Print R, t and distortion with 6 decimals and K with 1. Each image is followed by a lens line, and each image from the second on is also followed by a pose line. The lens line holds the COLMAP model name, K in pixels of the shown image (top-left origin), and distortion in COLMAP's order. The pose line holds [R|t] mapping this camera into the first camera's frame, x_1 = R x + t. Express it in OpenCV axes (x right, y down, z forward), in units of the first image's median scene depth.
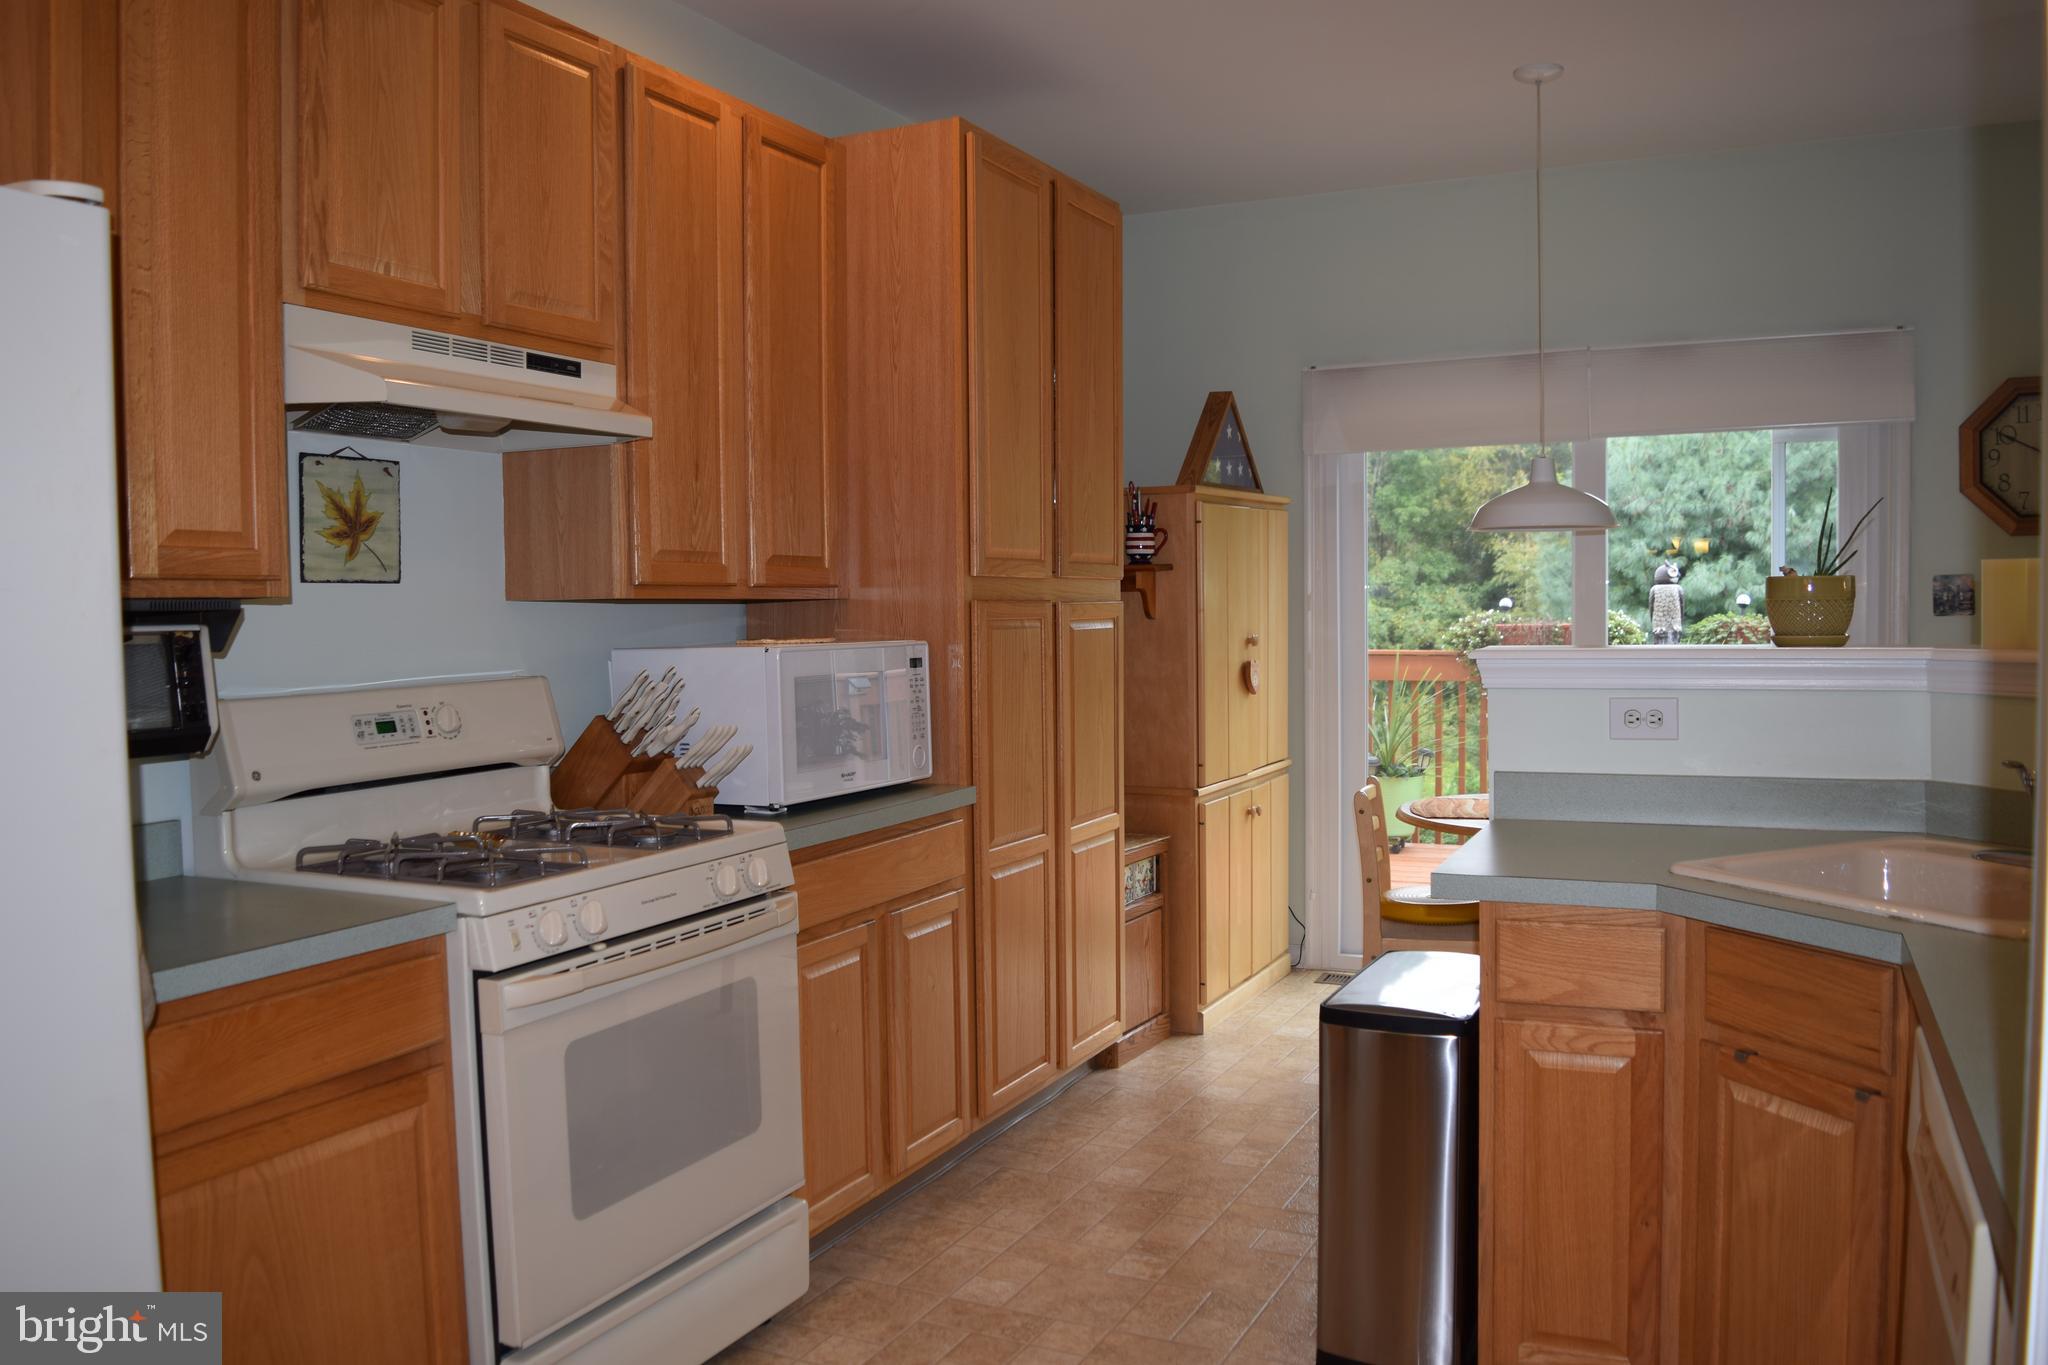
lens RADIAL K [[1604.3, 0, 1016.7], [0, 1604.3, 678.1], [0, 0, 1]] dist [-0.106105, 0.037544]
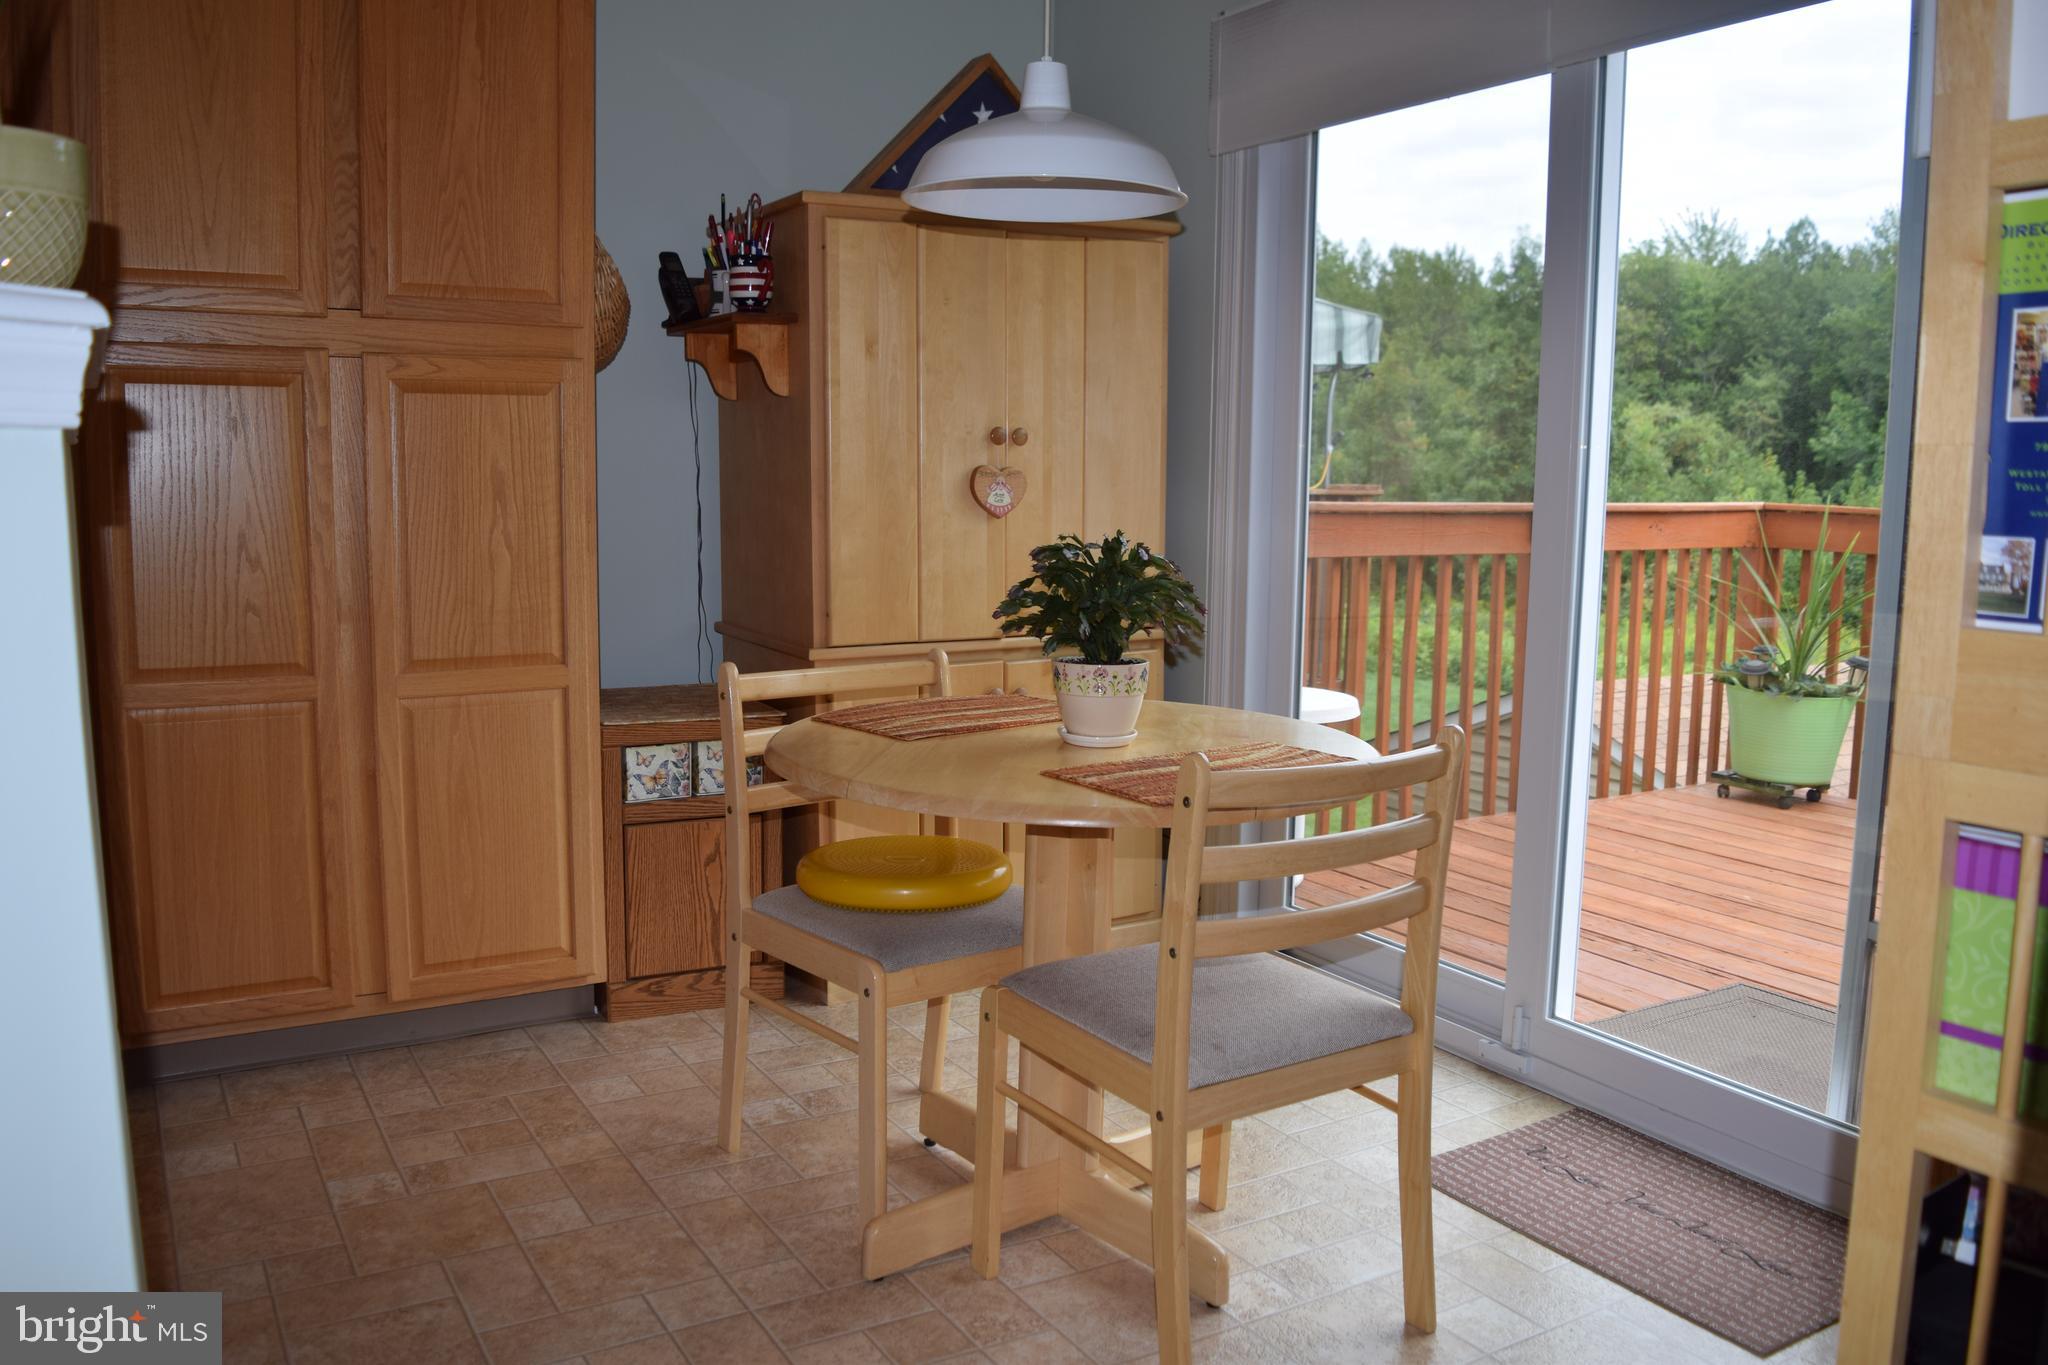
lens RADIAL K [[1604.3, 0, 1006.9], [0, 1604.3, 677.4], [0, 0, 1]] dist [-0.106105, 0.037544]
pose [[0.834641, 0.100238, -0.541597, 0.566589], [-0.052737, 0.993327, 0.102571, 0.008607], [0.548264, -0.057047, 0.834357, 0.491682]]
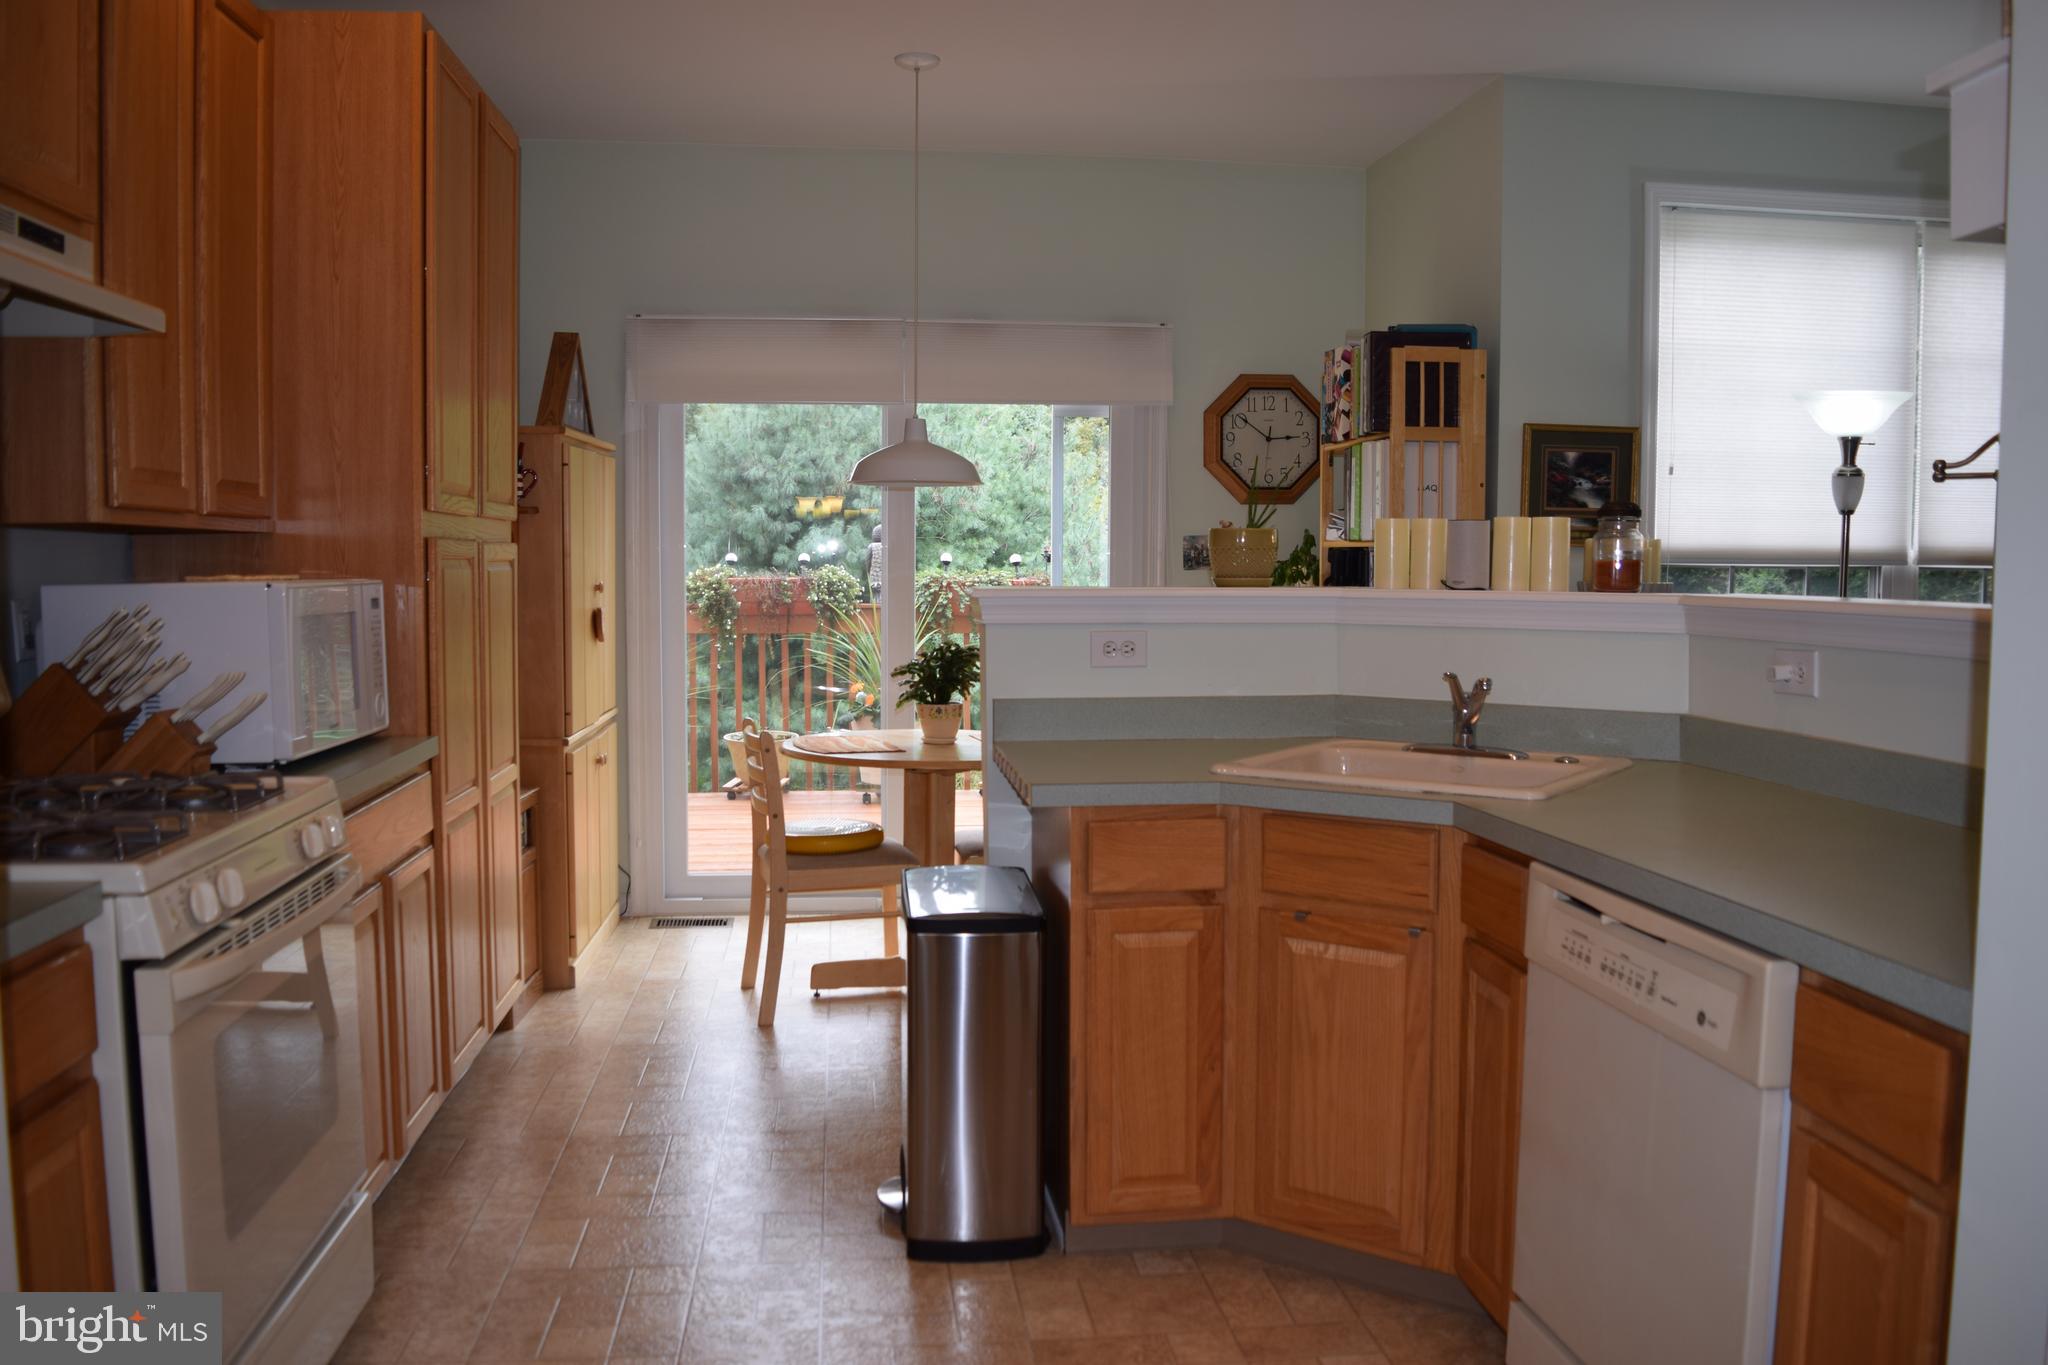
lens RADIAL K [[1604.3, 0, 1014.5], [0, 1604.3, 681.1], [0, 0, 1]] dist [-0.106105, 0.037544]
pose [[0.842277, -0.022923, 0.538557, -0.185242], [0.009166, 0.999560, 0.028210, 0.009760], [-0.538967, -0.018825, 0.842117, 0.033865]]
